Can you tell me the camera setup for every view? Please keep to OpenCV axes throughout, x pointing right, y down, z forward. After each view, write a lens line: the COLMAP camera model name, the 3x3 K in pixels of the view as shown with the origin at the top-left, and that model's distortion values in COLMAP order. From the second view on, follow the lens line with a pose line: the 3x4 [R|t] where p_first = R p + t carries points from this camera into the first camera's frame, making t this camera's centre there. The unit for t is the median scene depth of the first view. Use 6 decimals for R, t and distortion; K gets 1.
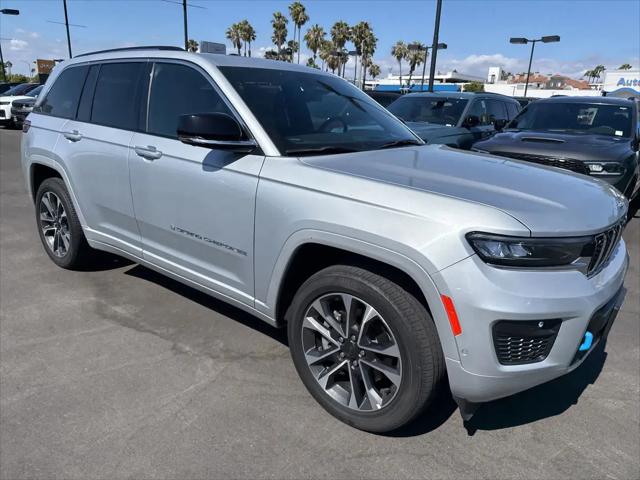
lens RADIAL K [[458.4, 0, 321.5], [0, 458.4, 241.2], [0, 0, 1]] dist [0.036113, -0.037224]
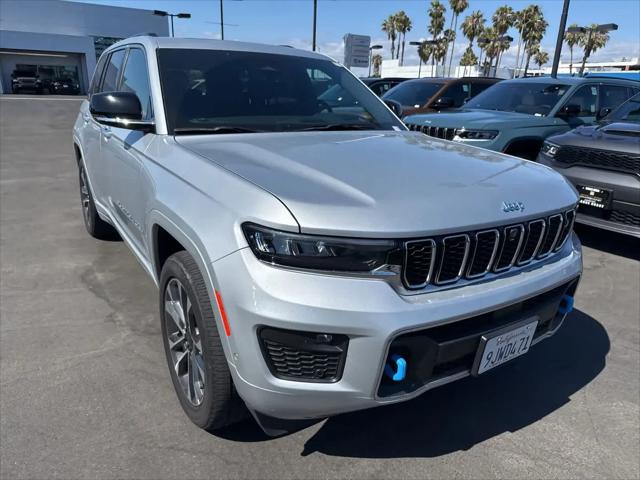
lens RADIAL K [[461.3, 0, 321.5], [0, 461.3, 241.4], [0, 0, 1]] dist [0.006589, -0.002156]
pose [[0.949130, 0.090946, -0.301466, 0.338454], [-0.086558, 0.995856, 0.027912, -0.009150], [0.302755, -0.000398, 0.953068, 0.096751]]
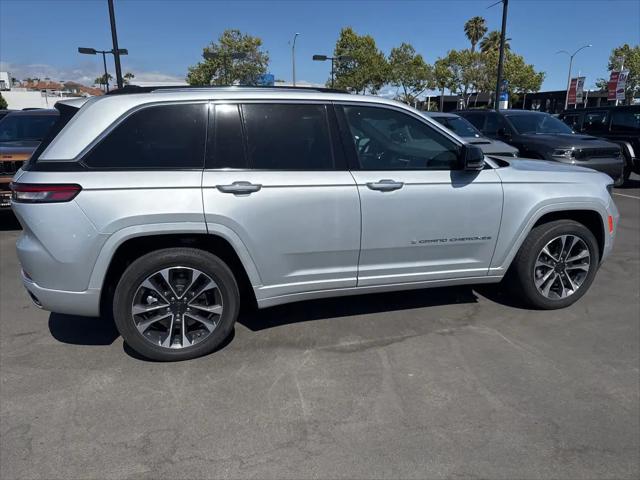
lens RADIAL K [[456.6, 0, 318.2], [0, 456.6, 237.8], [0, 0, 1]] dist [0.042424, -0.047238]
pose [[0.578275, -0.247497, 0.777395, -1.057428], [0.260481, 0.959012, 0.111556, -0.181741], [-0.773141, 0.137986, 0.619041, 0.342989]]
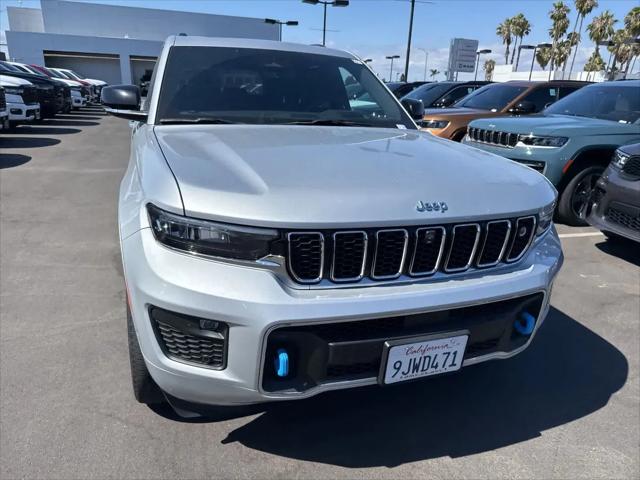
lens RADIAL K [[457.8, 0, 322.0], [0, 457.8, 238.4], [0, 0, 1]] dist [0.035034, -0.034242]
pose [[0.856822, 0.155394, -0.491638, 0.497740], [-0.157471, 0.986813, 0.037467, -0.017934], [0.490977, 0.045317, 0.869993, 0.176416]]
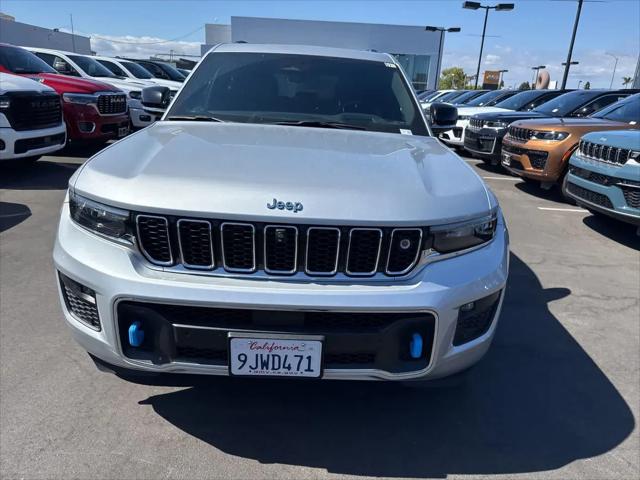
lens RADIAL K [[457.8, 0, 322.0], [0, 457.8, 238.4], [0, 0, 1]] dist [0.035034, -0.034242]
pose [[0.635839, 0.232479, -0.735977, 0.704703], [-0.250137, 0.964161, 0.088455, -0.062057], [0.730165, 0.127853, 0.671203, 0.333572]]
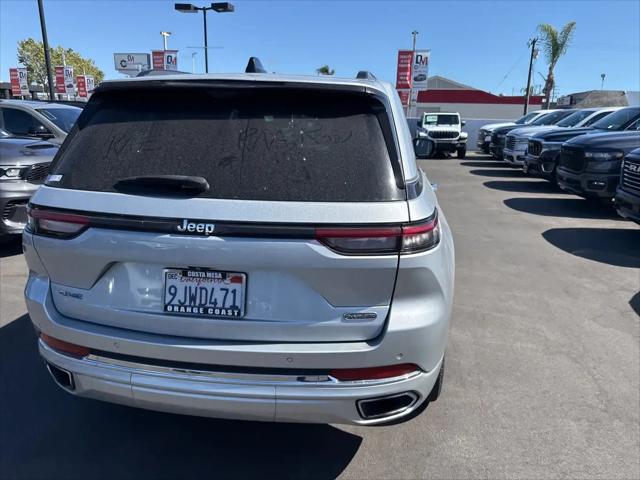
lens RADIAL K [[460.2, 0, 322.4], [0, 460.2, 239.7], [0, 0, 1]] dist [0.038666, -0.036799]
pose [[-0.510640, -0.269329, 0.816522, -1.063961], [0.209825, 0.881922, 0.422122, -0.501232], [-0.833799, 0.386879, -0.393833, 1.421838]]
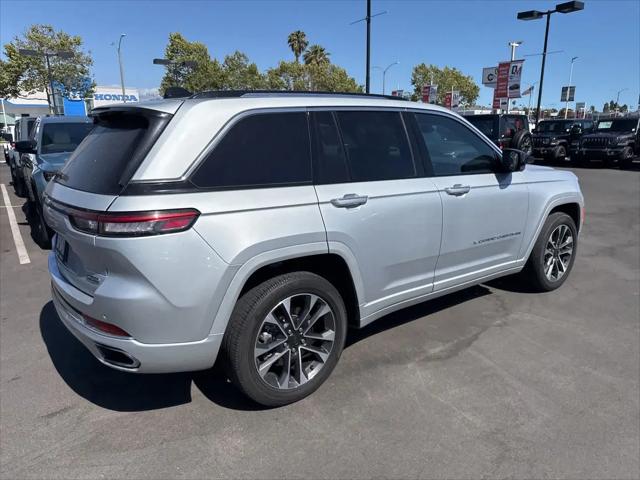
lens RADIAL K [[456.6, 0, 318.2], [0, 456.6, 237.8], [0, 0, 1]] dist [0.042424, -0.047238]
pose [[0.243186, -0.272703, 0.930856, -1.210815], [0.293775, 0.935300, 0.197256, -0.316923], [-0.924422, 0.225493, 0.307565, 0.764198]]
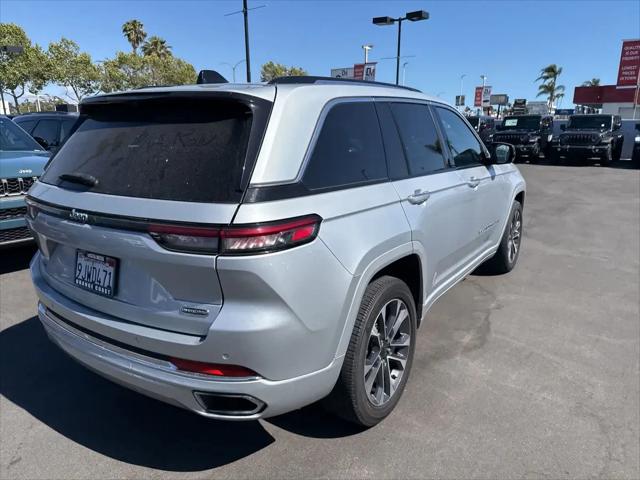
lens RADIAL K [[458.4, 0, 321.5], [0, 458.4, 241.2], [0, 0, 1]] dist [0.036113, -0.037224]
pose [[-0.088380, -0.288304, 0.953452, -1.176560], [0.285963, 0.909560, 0.301539, -0.405975], [-0.954156, 0.299302, 0.002057, 1.090726]]
